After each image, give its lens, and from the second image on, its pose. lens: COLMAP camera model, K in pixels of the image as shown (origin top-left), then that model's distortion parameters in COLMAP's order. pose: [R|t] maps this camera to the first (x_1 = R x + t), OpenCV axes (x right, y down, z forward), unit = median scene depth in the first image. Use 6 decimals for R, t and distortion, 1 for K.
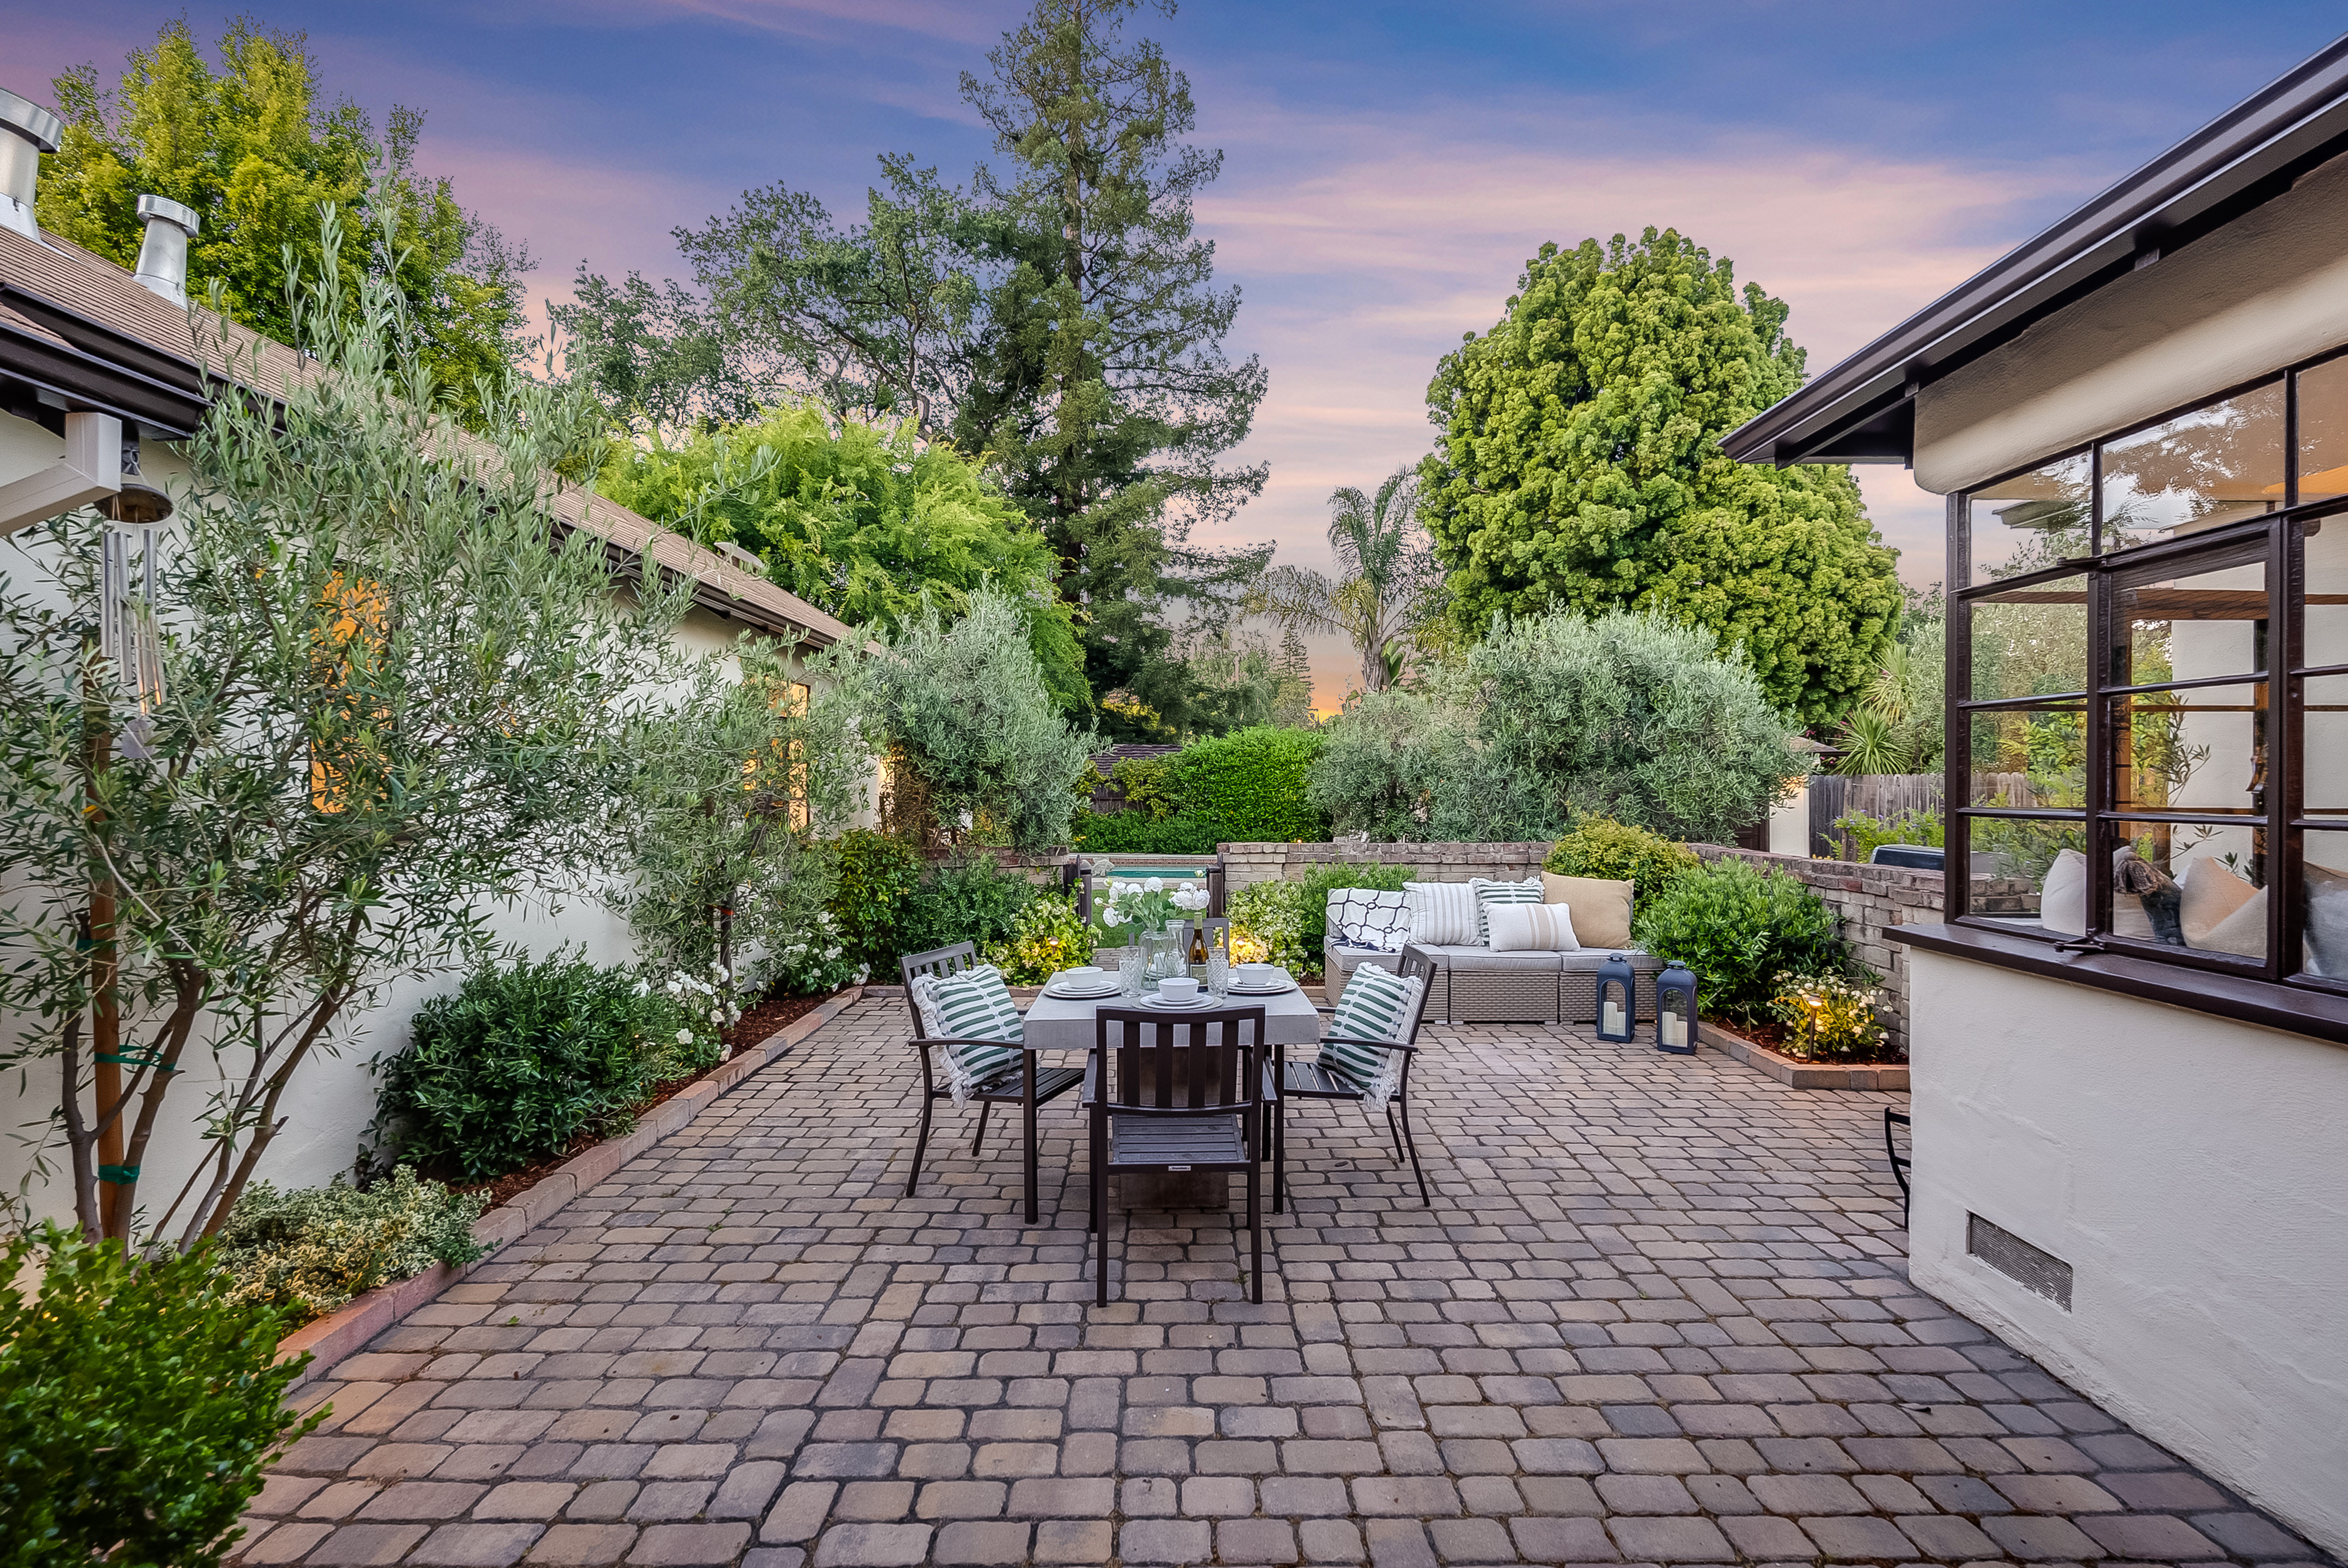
lens RADIAL K [[1041.6, 0, 1174.0], [0, 1041.6, 784.0], [0, 0, 1]] dist [0.000519, -0.000158]
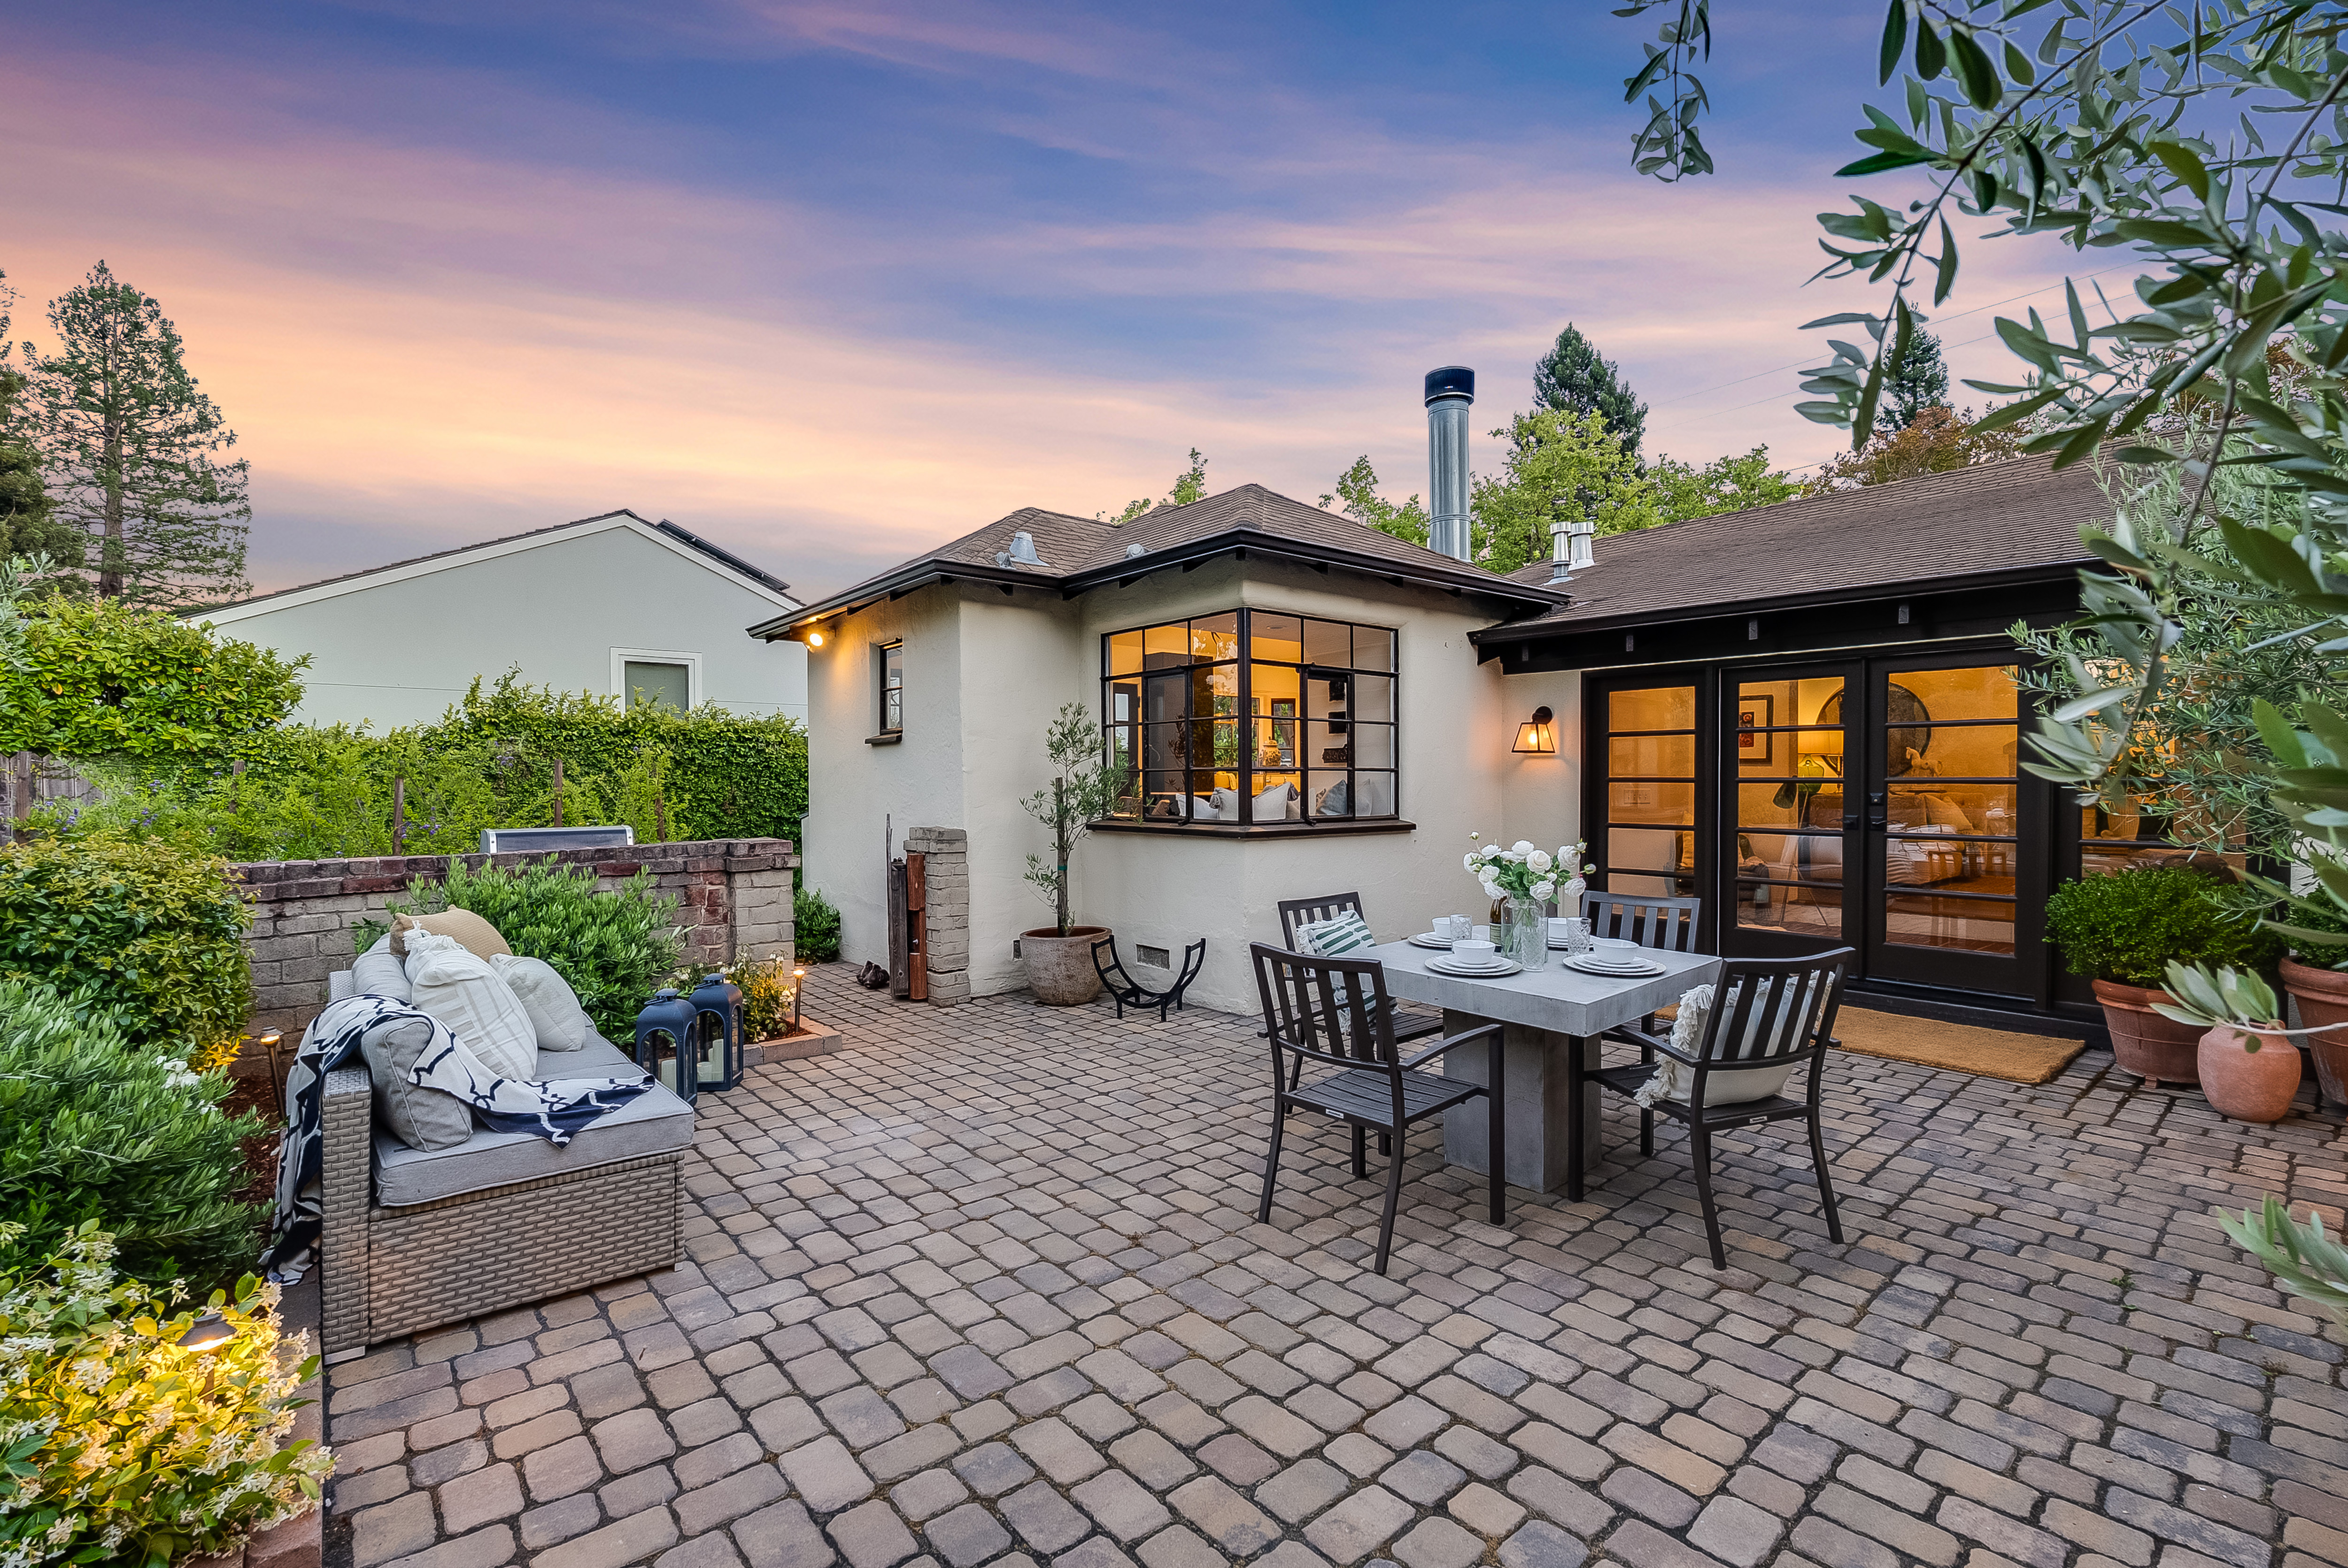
lens RADIAL K [[1041.6, 0, 1174.0], [0, 1041.6, 784.0], [0, 0, 1]] dist [0.000519, -0.000158]
pose [[-0.652157, 0.000132, 0.758084, -0.503672], [0.006972, 0.999959, 0.005823, 0.033308], [-0.758052, 0.009083, -0.652131, 1.819936]]
